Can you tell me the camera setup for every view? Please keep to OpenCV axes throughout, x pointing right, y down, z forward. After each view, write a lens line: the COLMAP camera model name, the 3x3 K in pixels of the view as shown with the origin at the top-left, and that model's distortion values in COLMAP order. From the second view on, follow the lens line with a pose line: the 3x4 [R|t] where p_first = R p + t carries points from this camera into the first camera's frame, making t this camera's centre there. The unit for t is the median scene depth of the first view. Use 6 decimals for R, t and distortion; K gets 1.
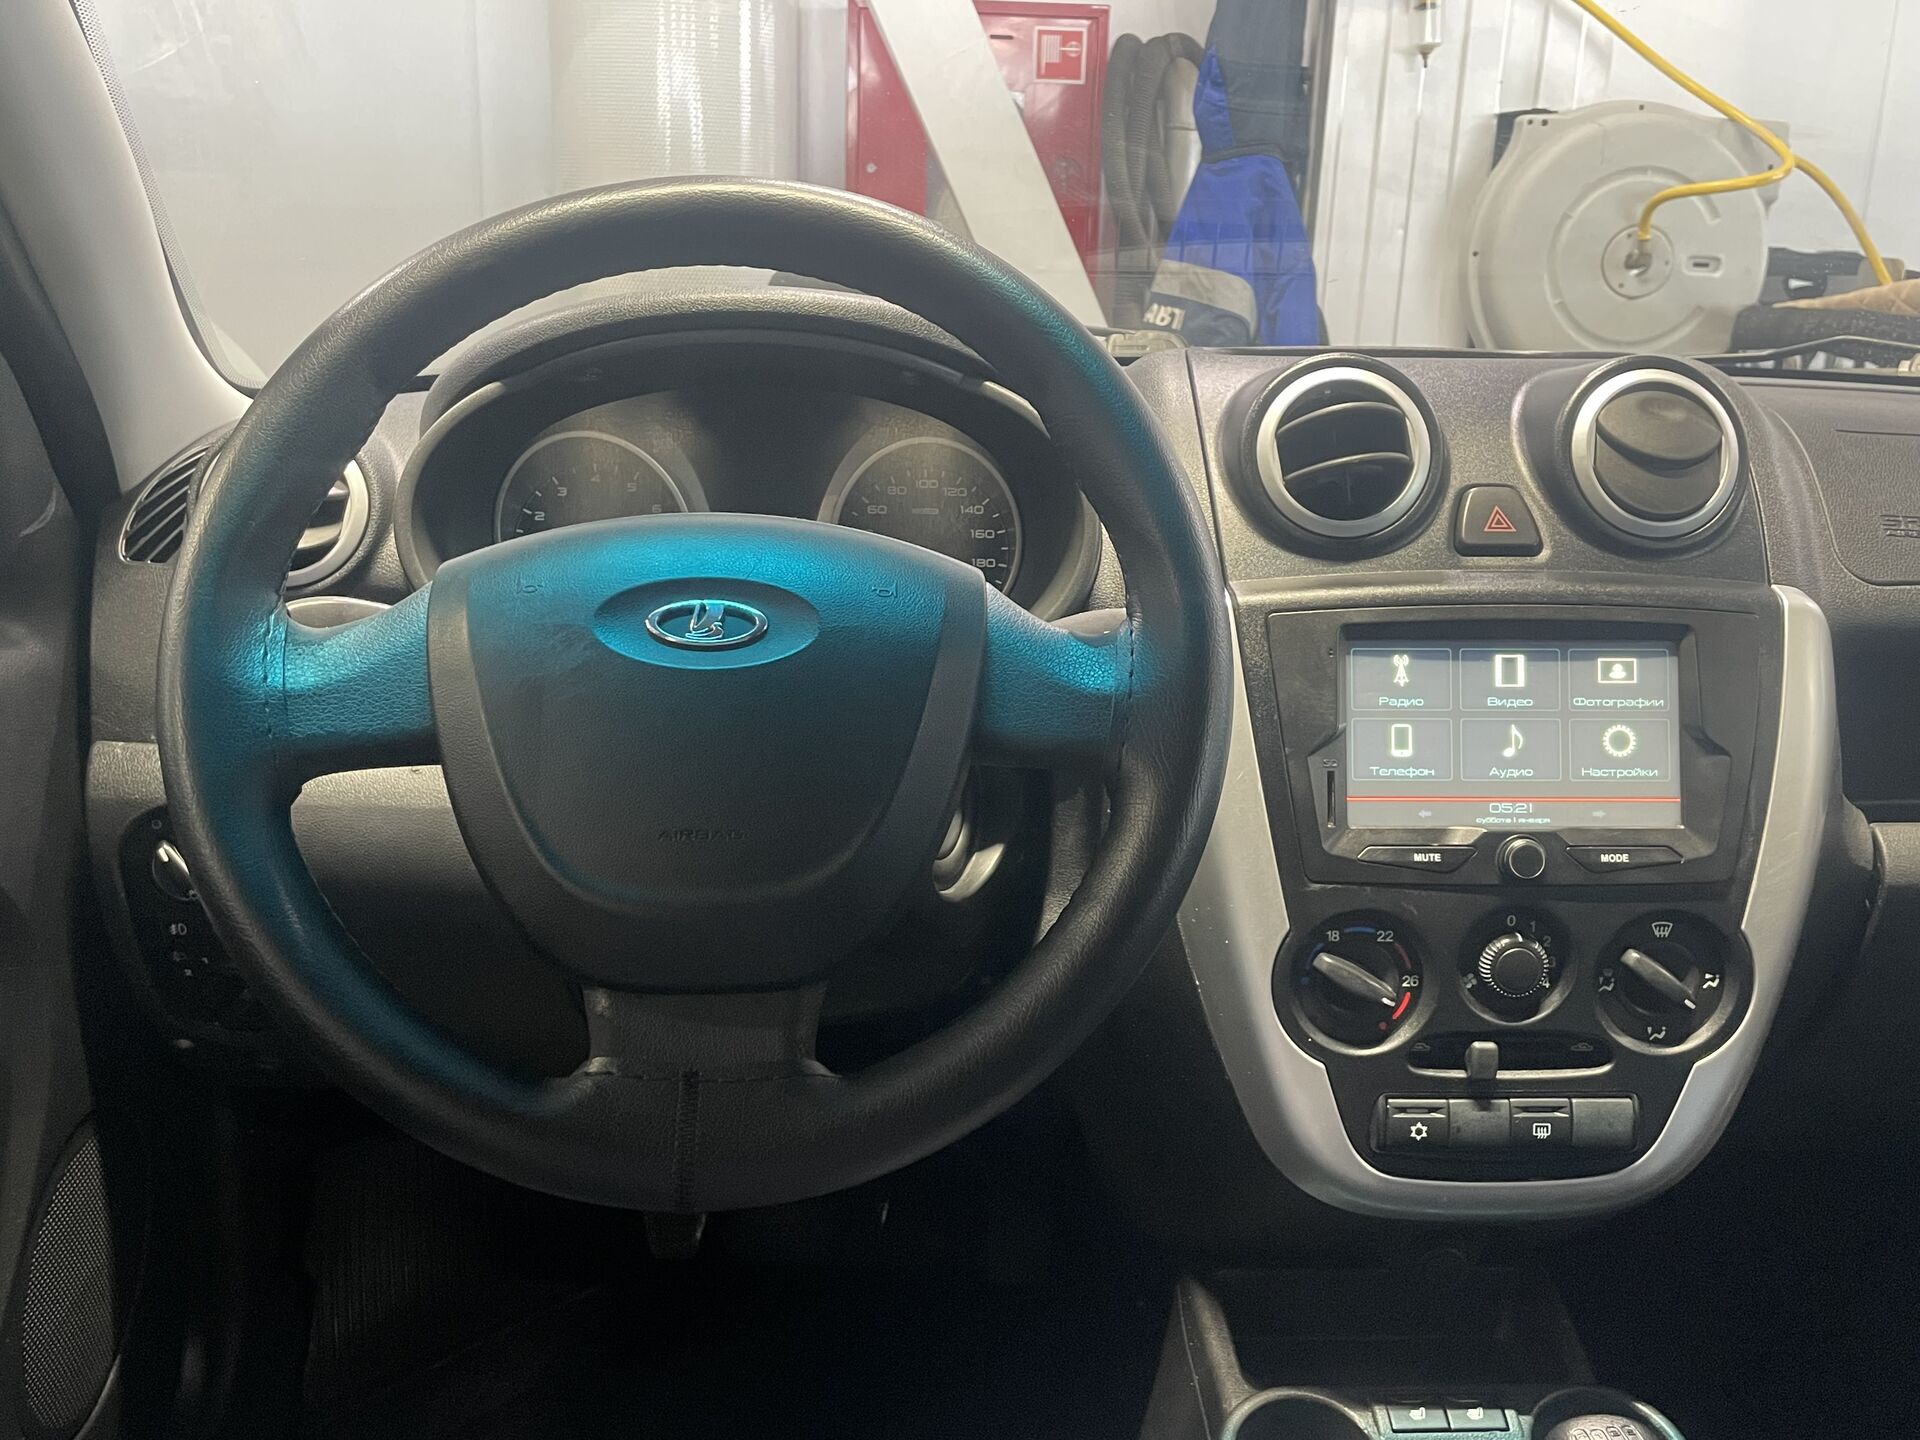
lens RADIAL K [[1741.5, 0, 965.0], [0, 1741.5, 713.3], [0, 0, 1]] dist [0.068714, -0.105952]
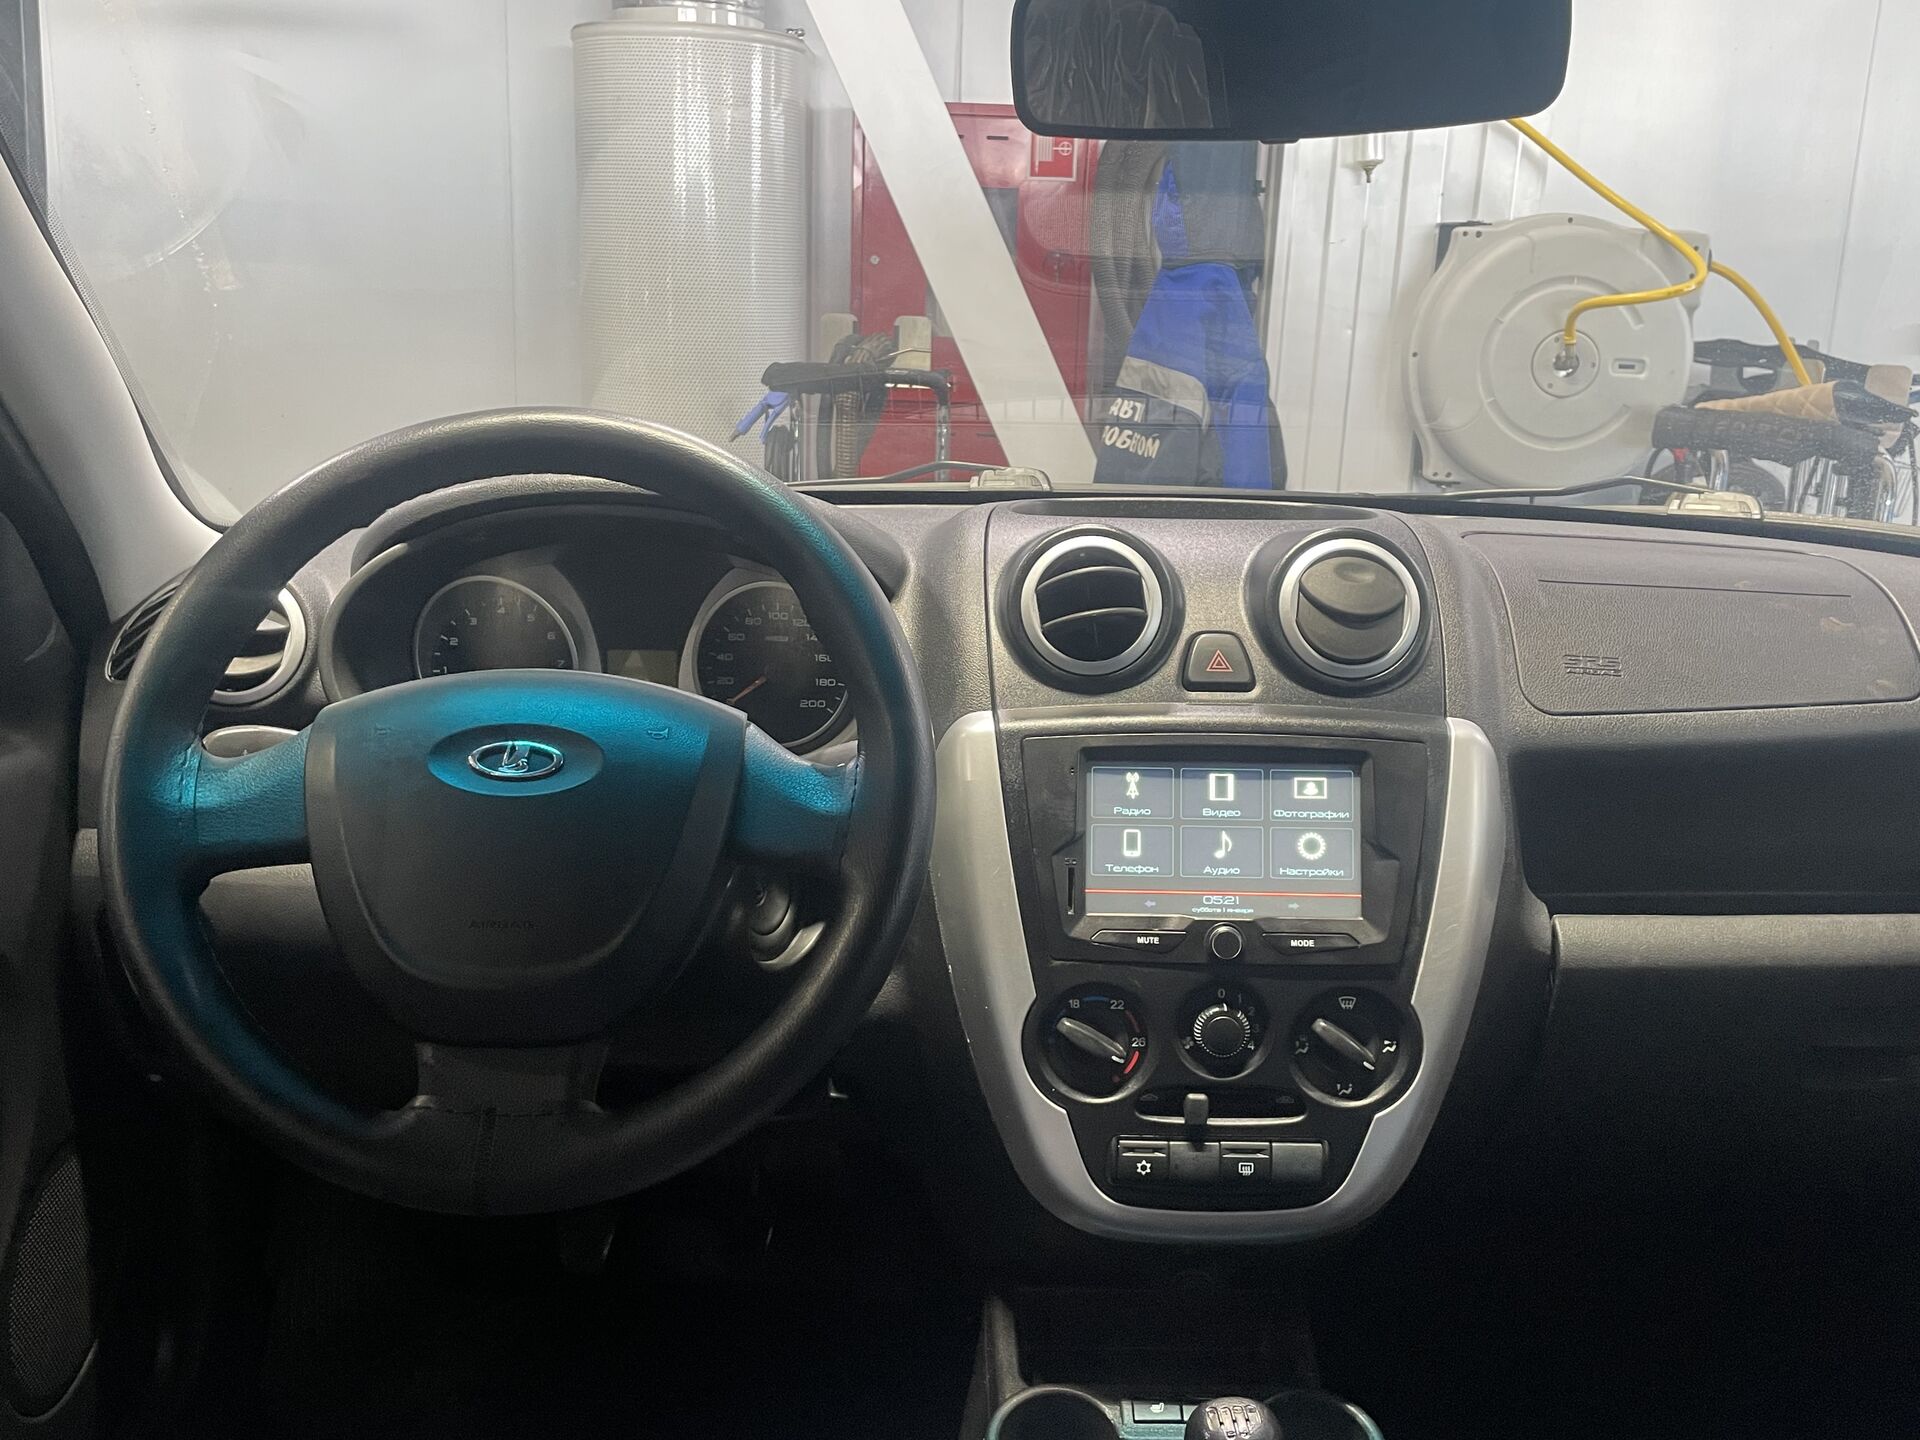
lens RADIAL K [[1741.5, 0, 964.4], [0, 1741.5, 709.5], [0, 0, 1]] dist [0.068714, -0.105952]
pose [[0.999308, 0.010199, -0.035760, 0.171784], [-0.011149, 0.999587, -0.026469, -0.043302], [0.035475, 0.026849, 0.999010, -0.214655]]
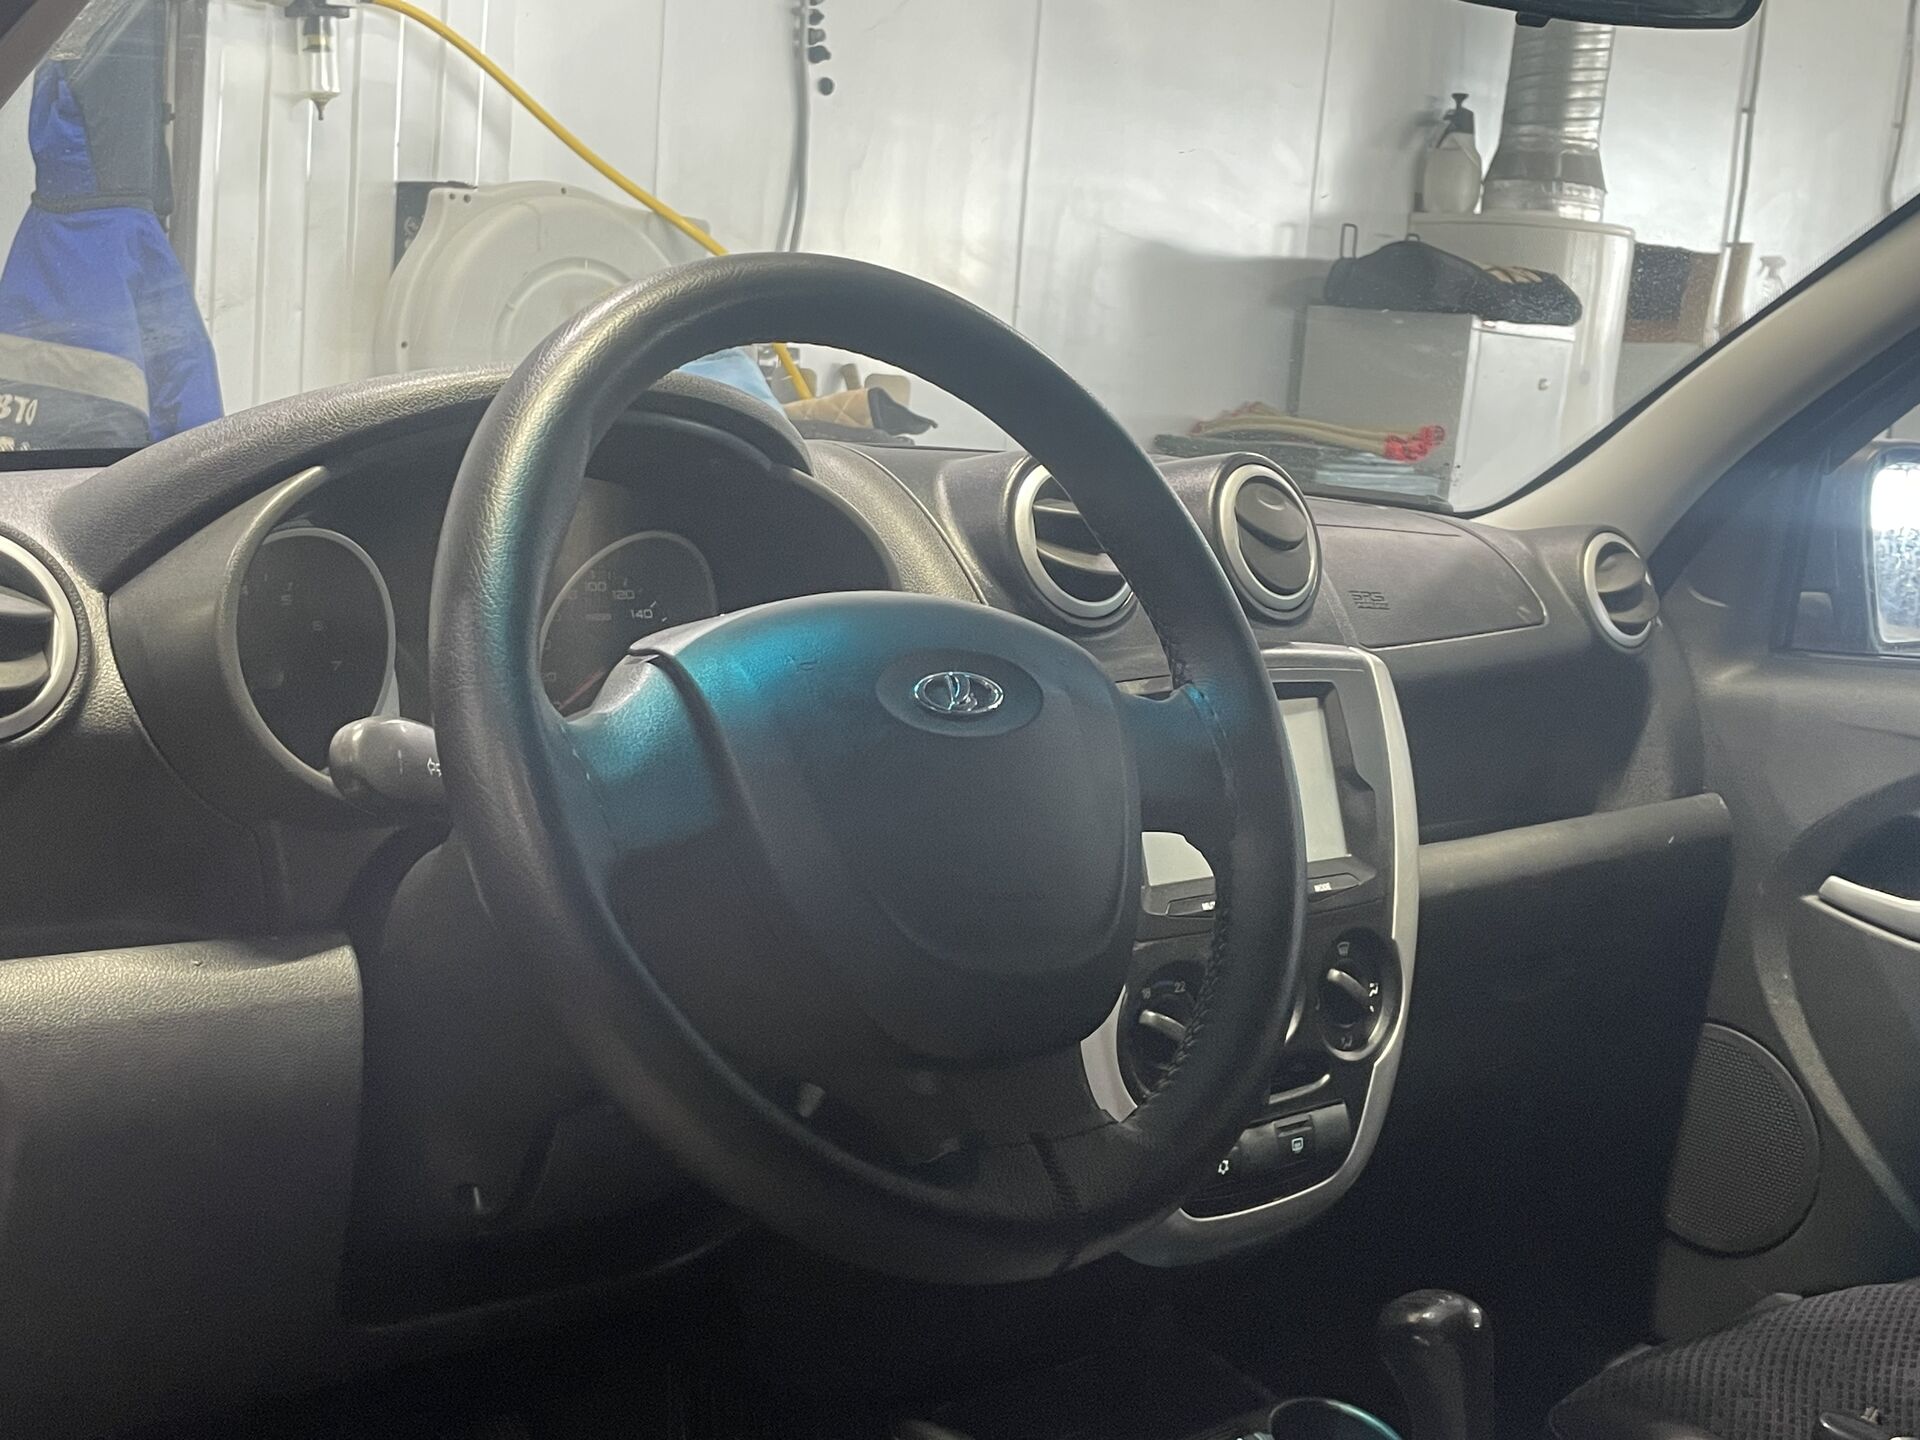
lens RADIAL K [[2382.9, 0, 967.9], [0, 2382.9, 728.6], [0, 0, 1]] dist [0.023476, 0.000000]
pose [[0.759124, -0.065071, 0.647686, -0.764618], [0.127077, 0.990661, -0.049412, 0.026872], [-0.638422, 0.119816, 0.760303, -0.033358]]
